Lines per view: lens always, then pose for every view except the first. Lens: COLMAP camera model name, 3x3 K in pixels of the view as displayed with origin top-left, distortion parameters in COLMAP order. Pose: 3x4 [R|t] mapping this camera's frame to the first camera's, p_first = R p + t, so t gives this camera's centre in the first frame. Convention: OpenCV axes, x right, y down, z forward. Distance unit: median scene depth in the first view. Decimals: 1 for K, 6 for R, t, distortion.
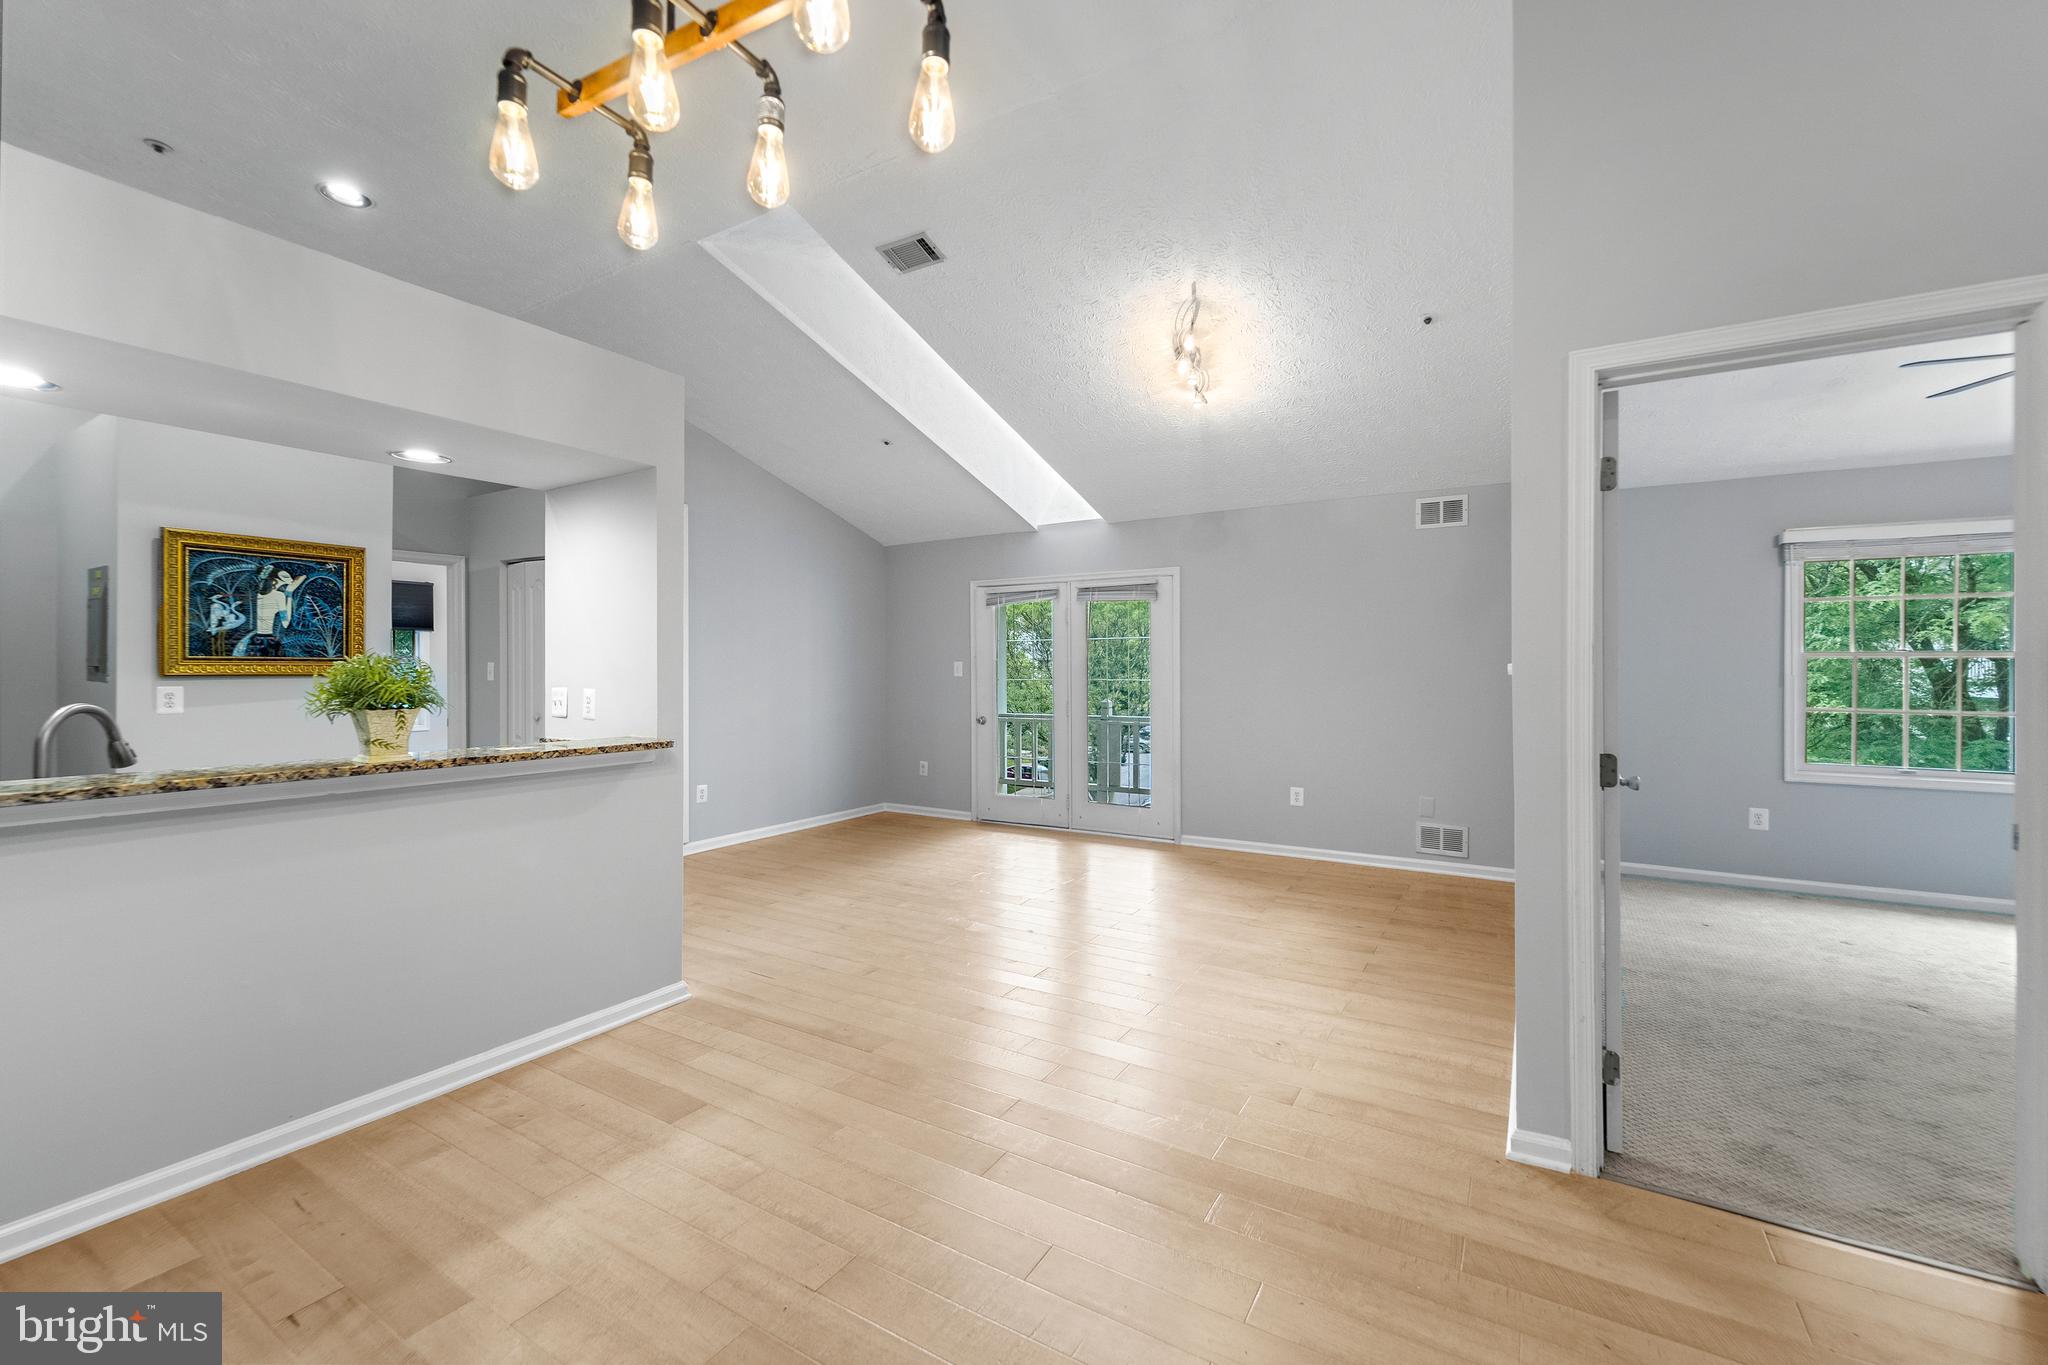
lens RADIAL K [[815.9, 0, 1026.1], [0, 815.9, 676.5], [0, 0, 1]] dist [0.007991, 0.000151]
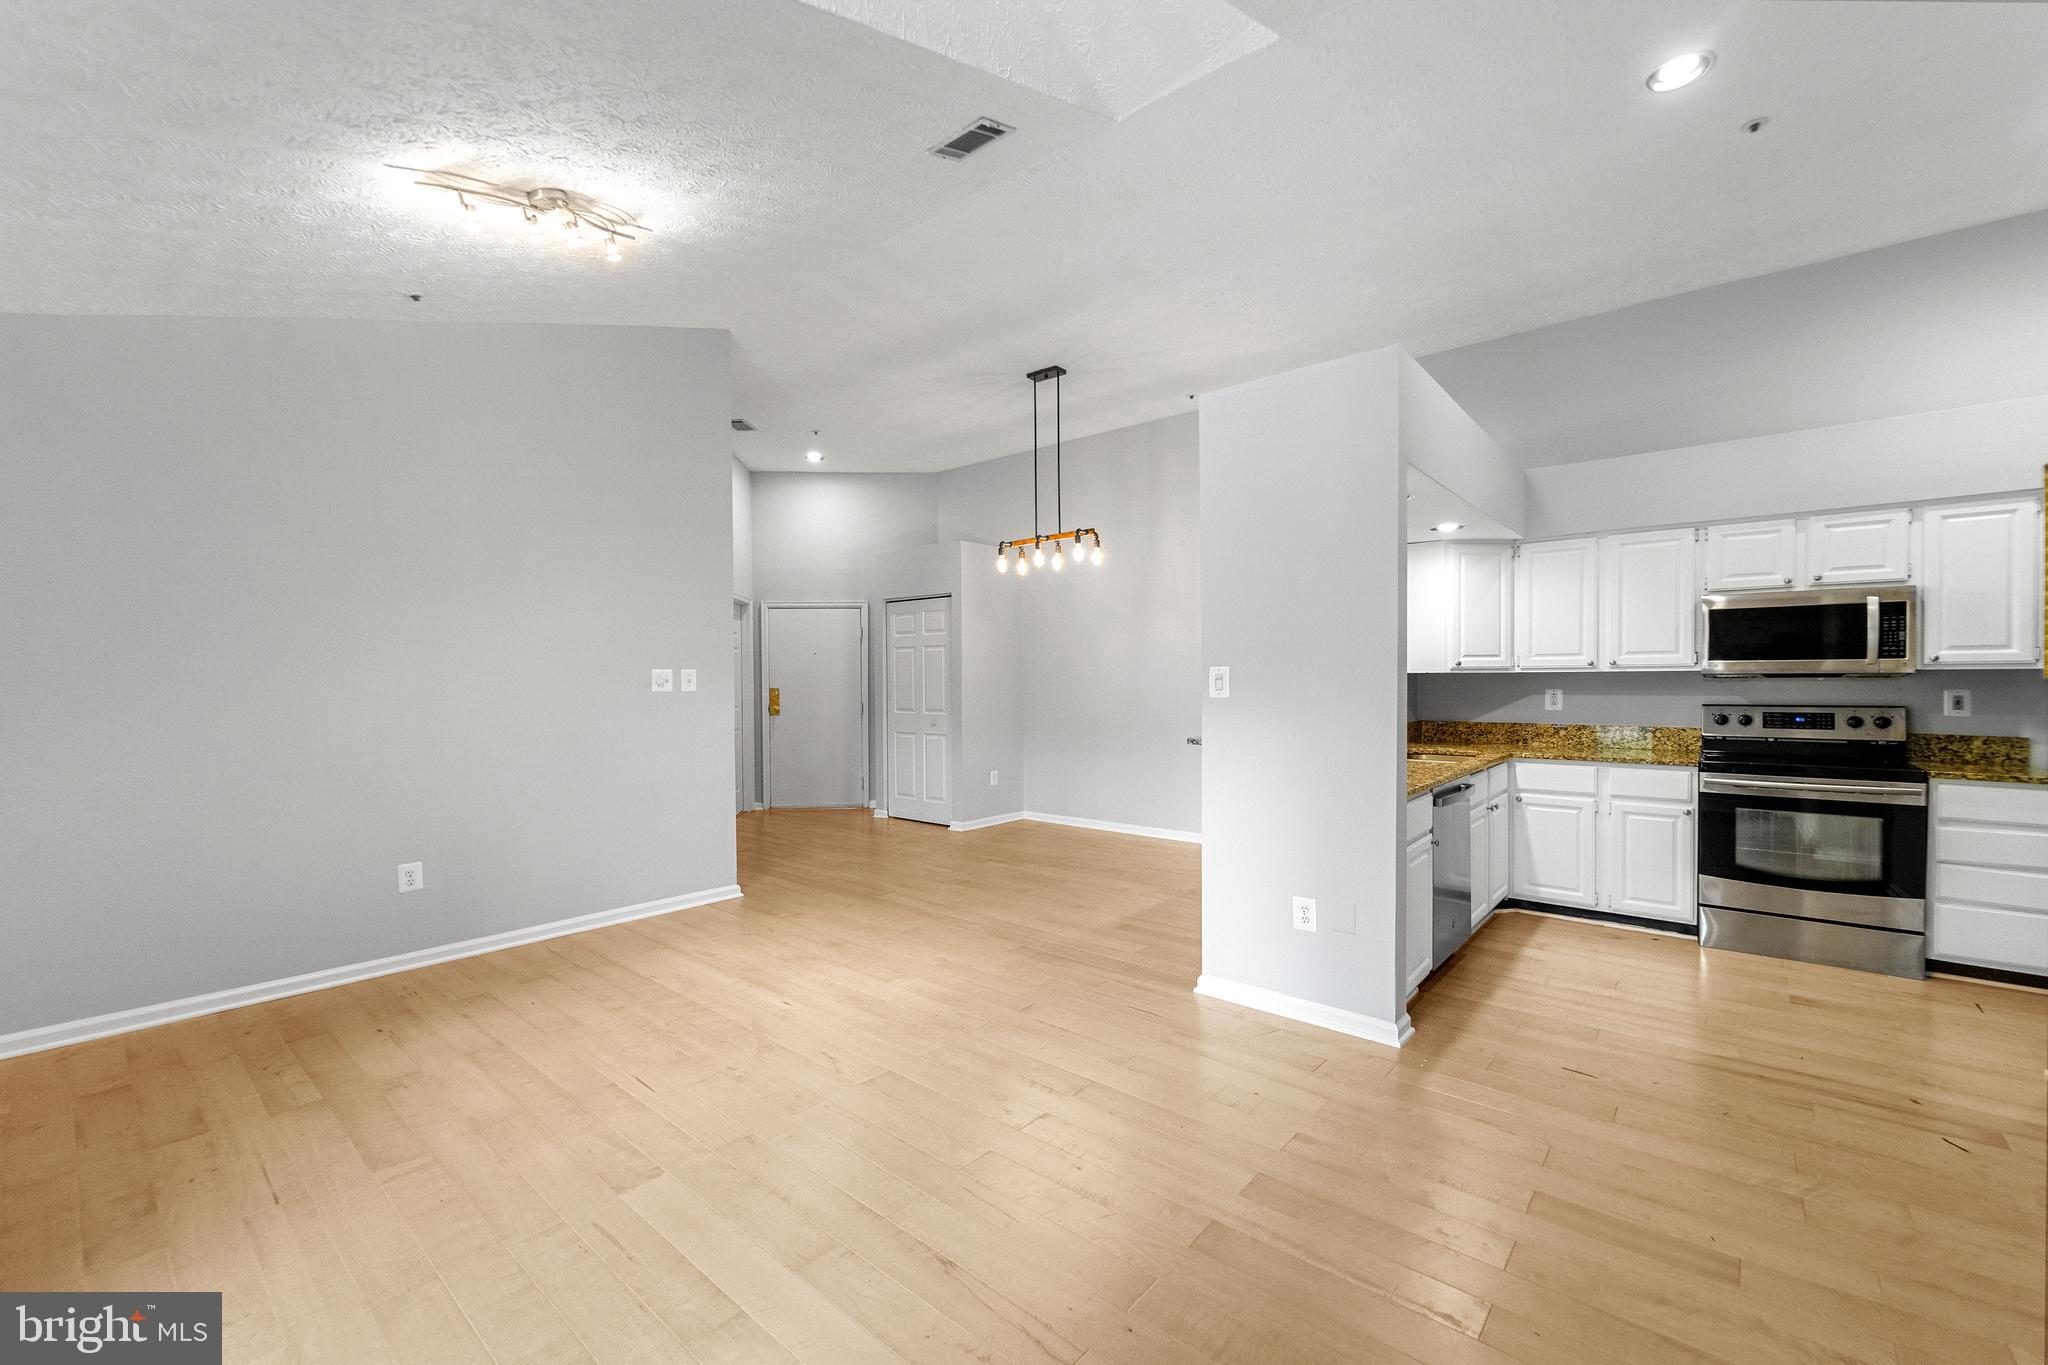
lens RADIAL K [[815.9, 0, 1028.6], [0, 815.9, 683.3], [0, 0, 1]] dist [0.007991, 0.000151]
pose [[-0.987312, 0.007537, 0.158615, -0.364708], [0.009609, 0.999878, 0.012304, -0.013487], [-0.158503, 0.013672, -0.987264, 2.042517]]
